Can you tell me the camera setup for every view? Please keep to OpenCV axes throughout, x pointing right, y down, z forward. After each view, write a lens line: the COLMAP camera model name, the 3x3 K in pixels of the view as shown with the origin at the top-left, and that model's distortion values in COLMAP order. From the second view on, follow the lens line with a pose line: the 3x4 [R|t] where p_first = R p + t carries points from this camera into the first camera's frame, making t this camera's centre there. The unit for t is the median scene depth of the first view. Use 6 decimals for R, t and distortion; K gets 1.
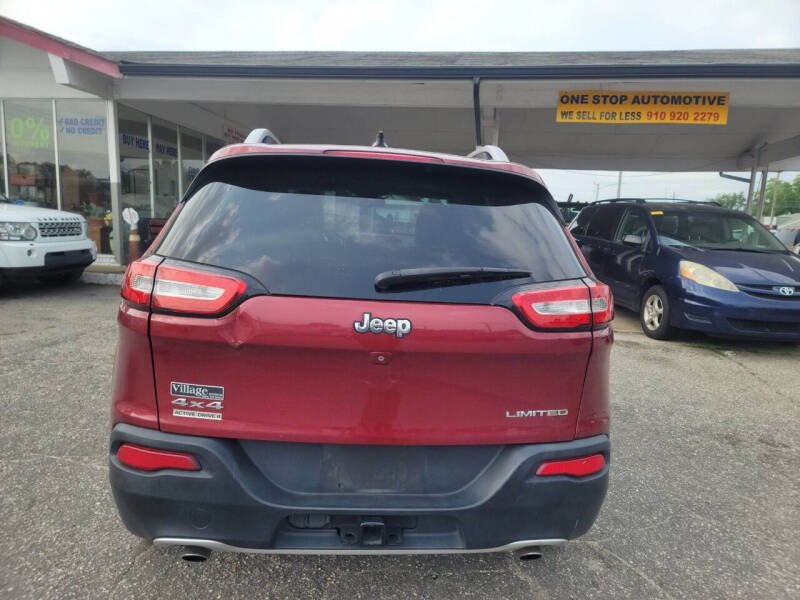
lens RADIAL K [[556.9, 0, 401.4], [0, 556.9, 314.0], [0, 0, 1]] dist [0.080324, -0.065633]
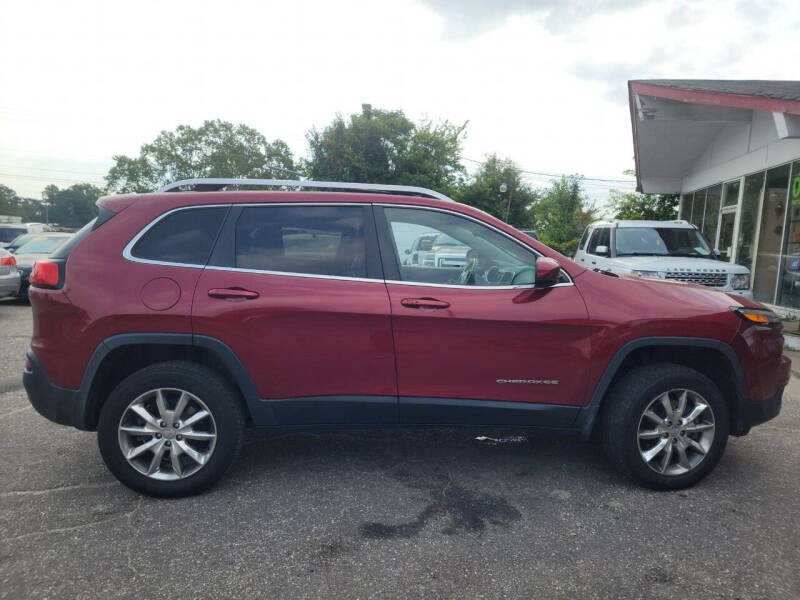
lens RADIAL K [[544.8, 0, 402.7], [0, 544.8, 301.1], [0, 0, 1]] dist [0.093198, -0.076021]
pose [[-0.017966, 0.061975, -0.997916, 2.125122], [-0.206783, 0.976268, 0.064354, -0.287547], [0.978222, 0.207508, -0.004724, 2.201632]]
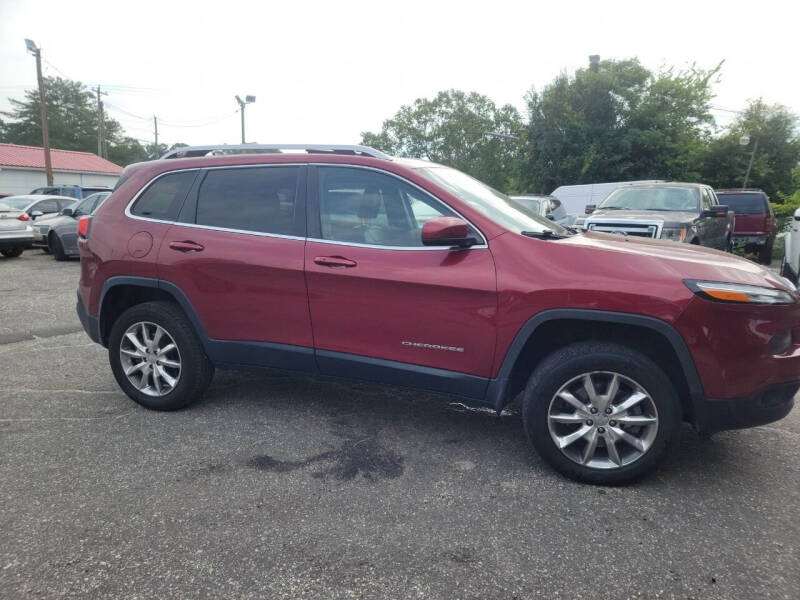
lens RADIAL K [[544.8, 0, 406.4], [0, 544.8, 307.9], [0, 0, 1]] dist [0.093198, -0.076021]
pose [[-0.416314, 0.115442, -0.901862, 1.926068], [-0.204940, 0.954466, 0.216780, -0.474238], [0.885823, 0.275077, -0.373699, 3.186371]]
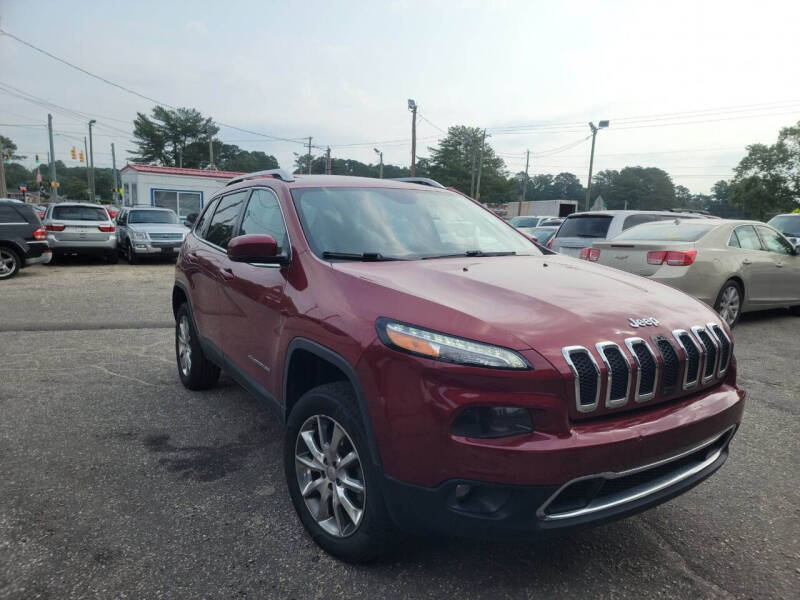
lens RADIAL K [[544.8, 0, 414.1], [0, 544.8, 304.5], [0, 0, 1]] dist [0.093198, -0.076021]
pose [[-0.873837, 0.009074, -0.486134, 0.758194], [-0.147750, 0.947590, 0.283271, -0.747103], [0.463227, 0.319359, -0.826699, 4.266902]]
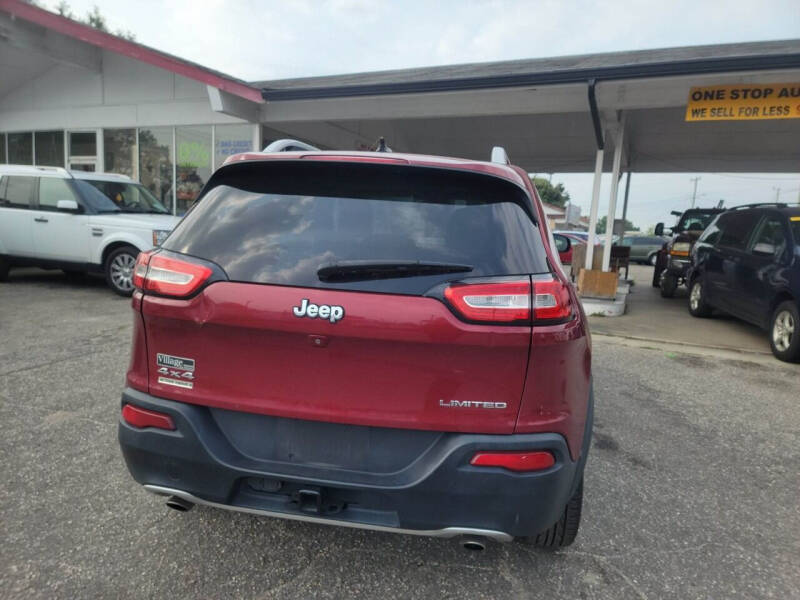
lens RADIAL K [[556.9, 0, 407.3], [0, 556.9, 316.3], [0, 0, 1]] dist [0.080324, -0.065633]
pose [[0.969551, 0.035890, -0.242246, 0.362438], [-0.039765, 0.999147, -0.011123, 0.032328], [0.241640, 0.020417, 0.970151, -0.023687]]
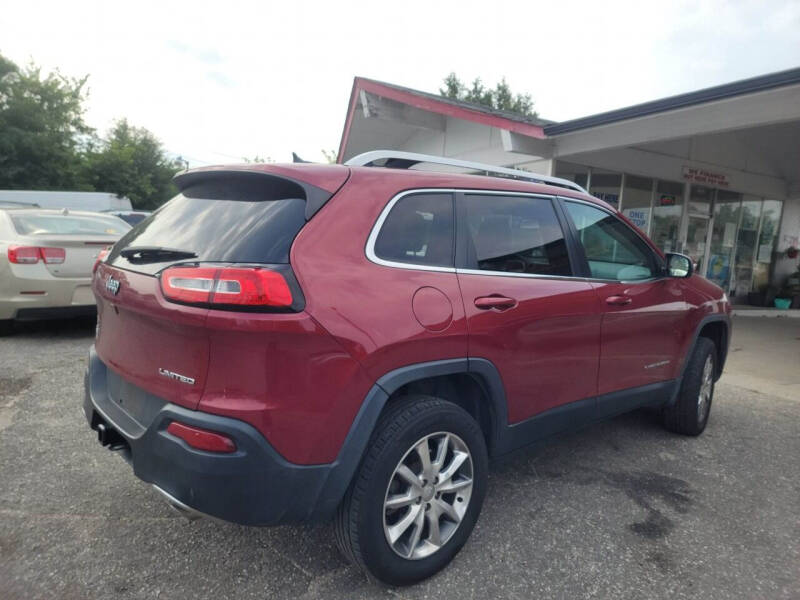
lens RADIAL K [[556.9, 0, 405.5], [0, 556.9, 305.2], [0, 0, 1]] dist [0.080324, -0.065633]
pose [[0.608687, 0.075580, -0.789803, 1.401371], [-0.159046, 0.986870, -0.028136, -0.007959], [0.777306, 0.142742, 0.612715, 0.636706]]
